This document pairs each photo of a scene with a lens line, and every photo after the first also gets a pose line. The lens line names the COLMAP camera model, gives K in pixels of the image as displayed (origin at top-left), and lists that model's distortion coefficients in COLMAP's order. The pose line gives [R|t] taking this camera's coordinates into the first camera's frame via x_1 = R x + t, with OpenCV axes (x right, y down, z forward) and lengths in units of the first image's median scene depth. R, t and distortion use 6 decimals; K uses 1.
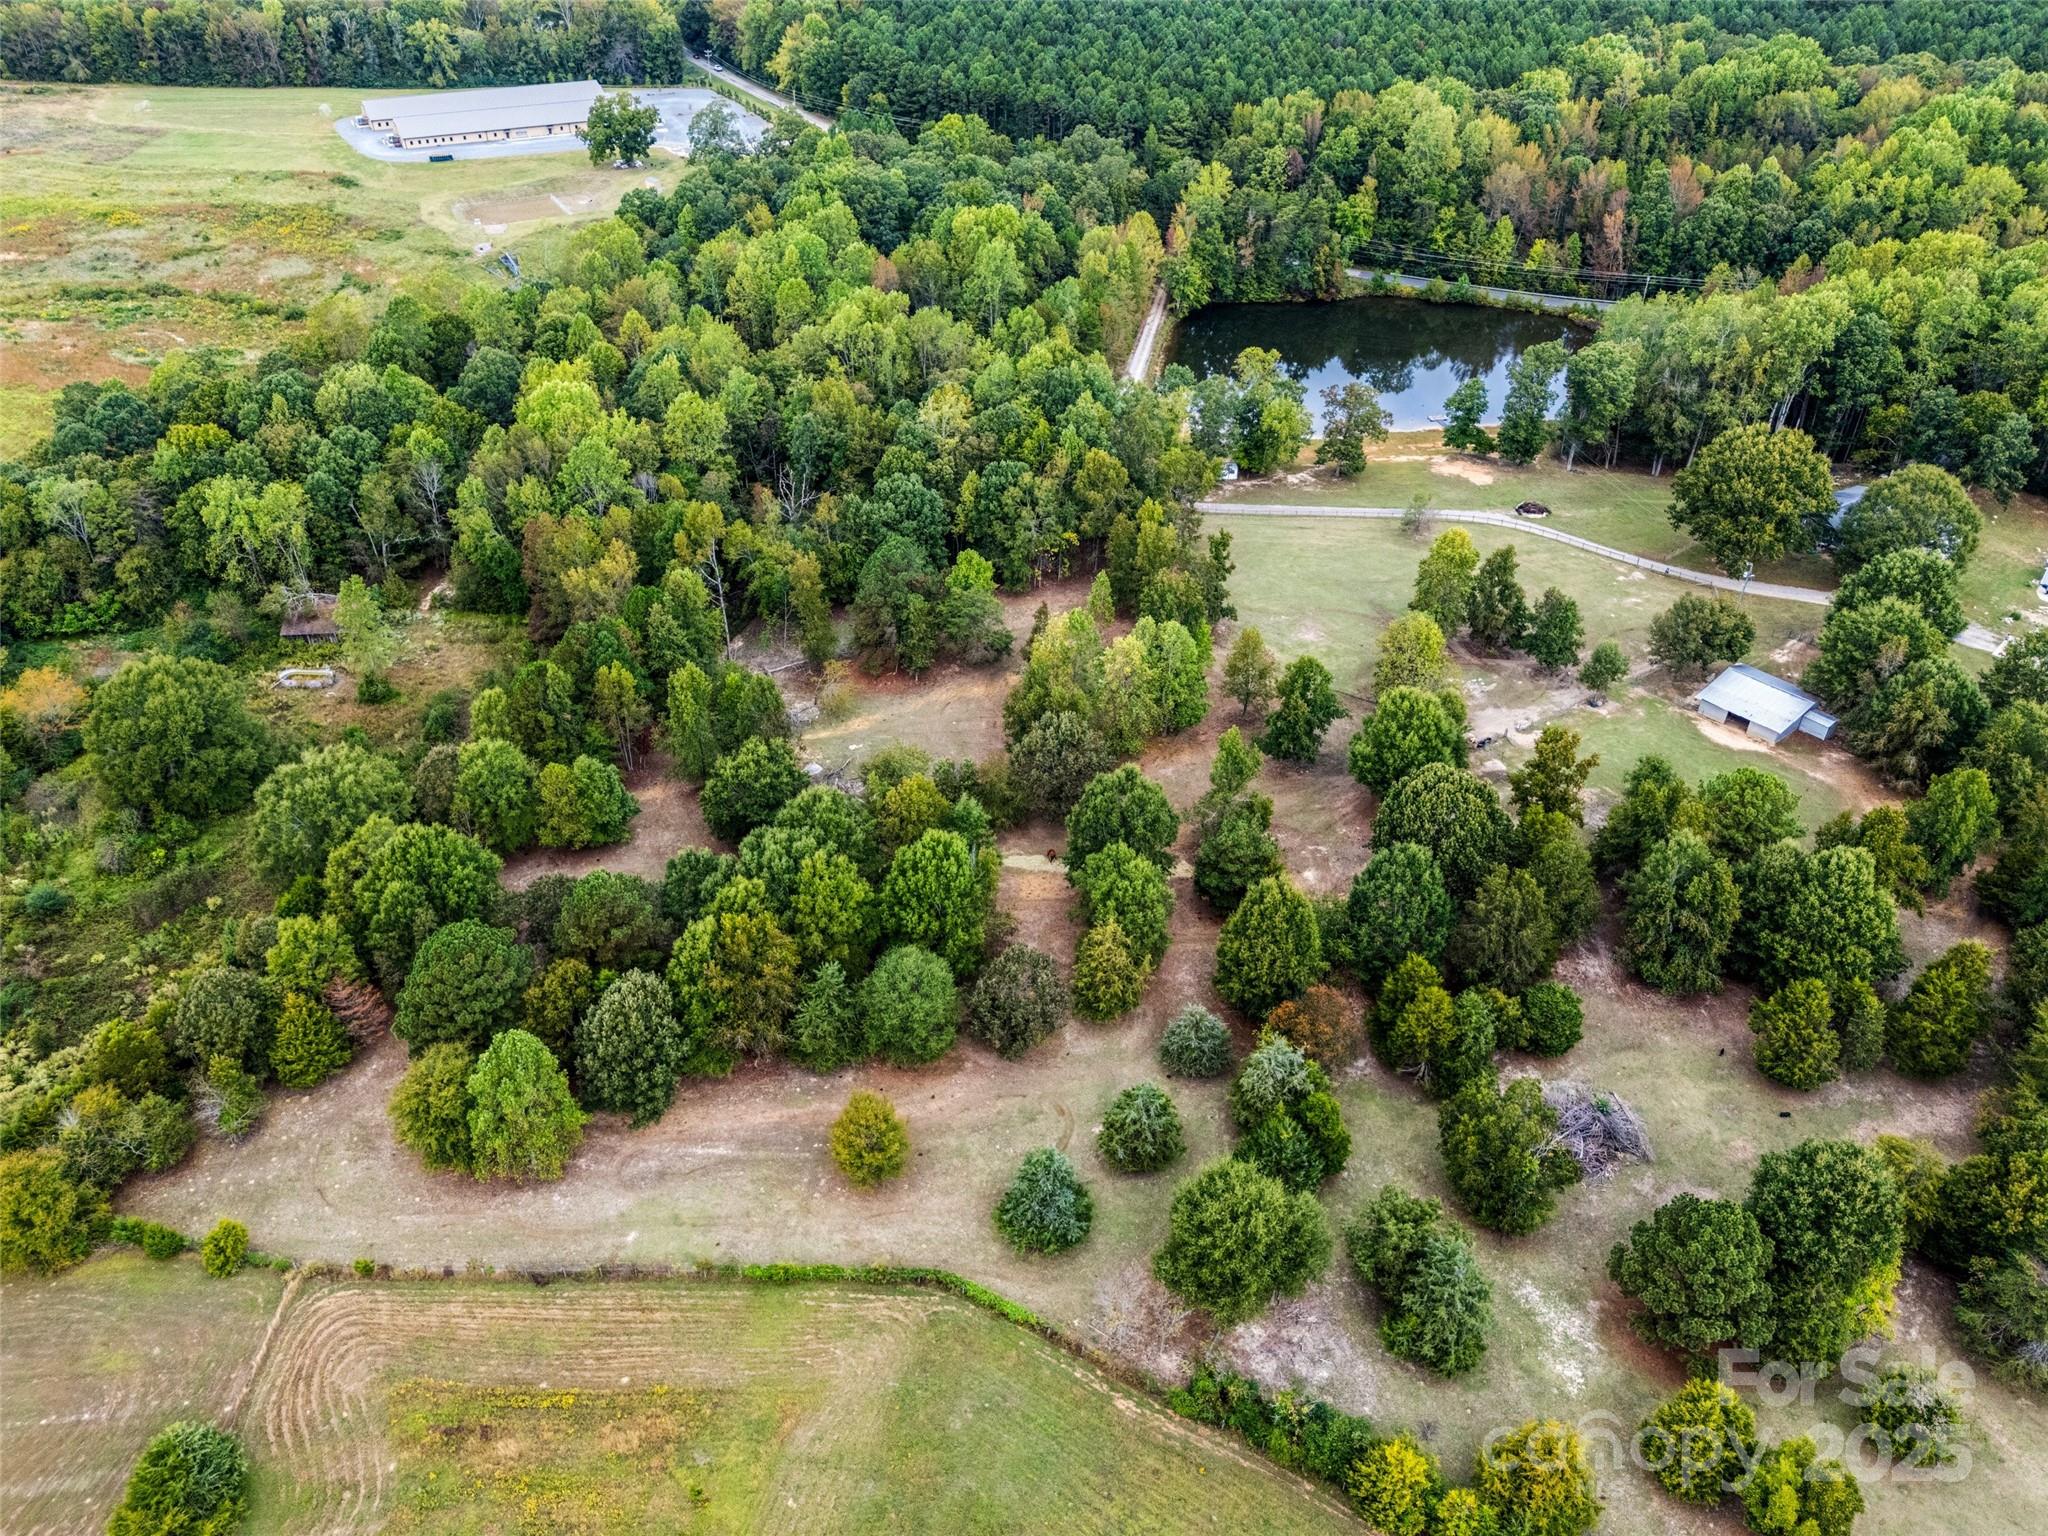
lens RADIAL K [[1496.7, 0, 1012.1], [0, 1496.7, 768.3], [0, 0, 1]] dist [0.068202, -0.051883]
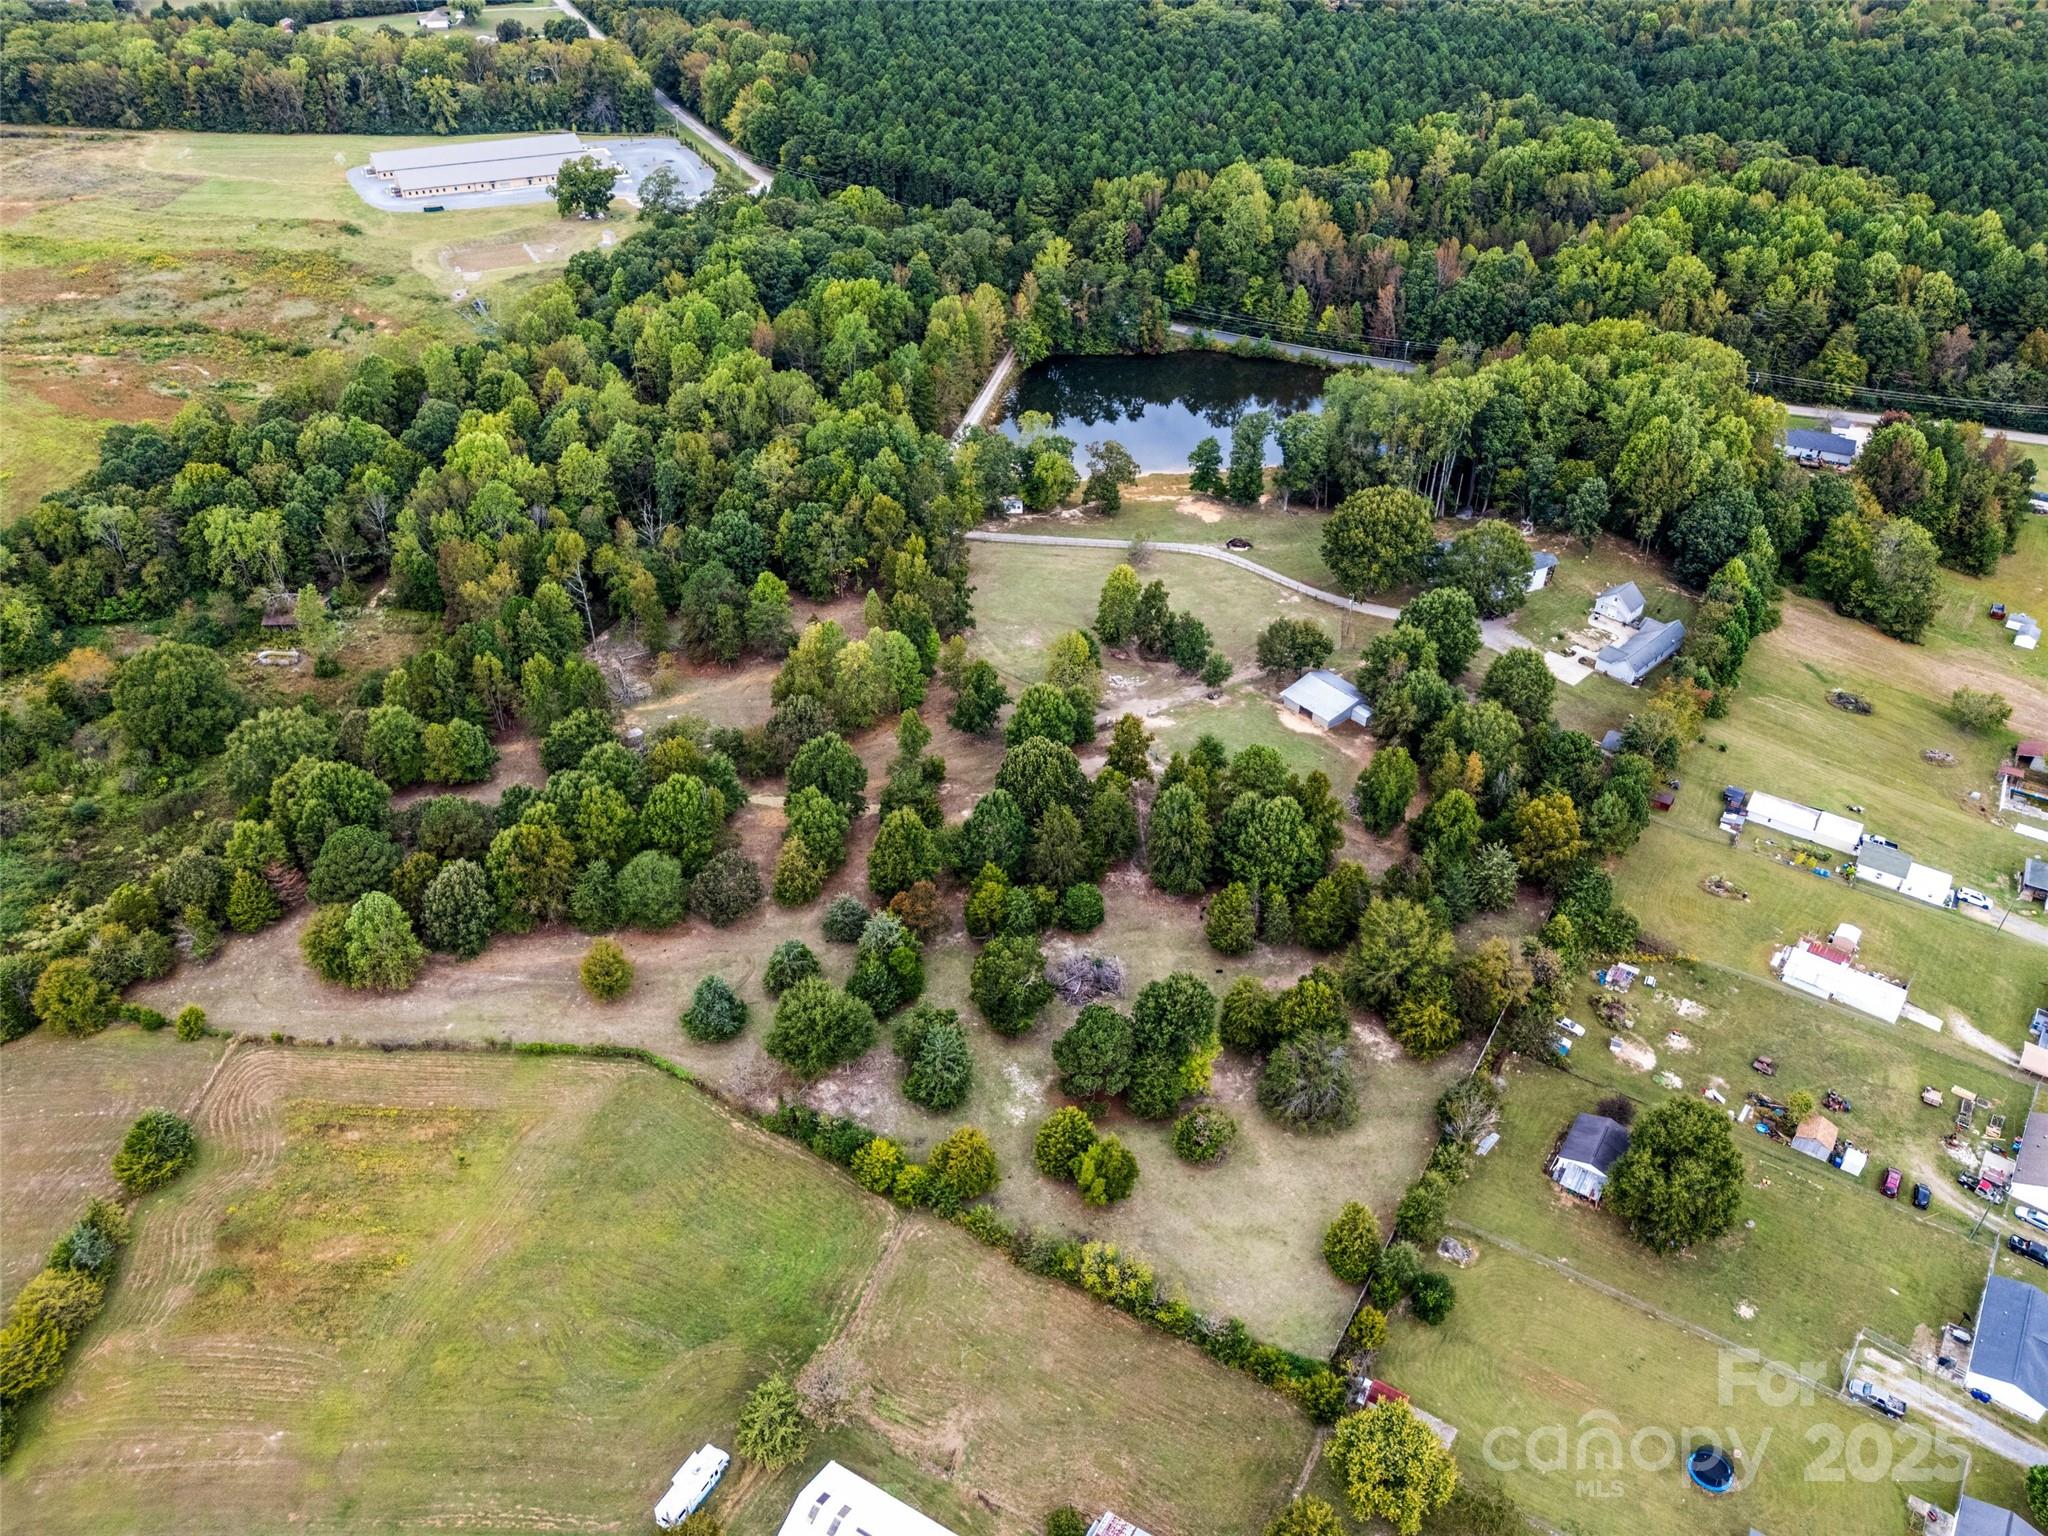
lens RADIAL K [[1496.7, 0, 1010.3], [0, 1496.7, 769.0], [0, 0, 1]] dist [0.068202, -0.051883]
pose [[0.999375, 0.021416, -0.028134, 0.217848], [-0.020973, 0.999653, 0.015959, 0.004276], [0.028466, -0.015359, 0.999477, -0.322022]]
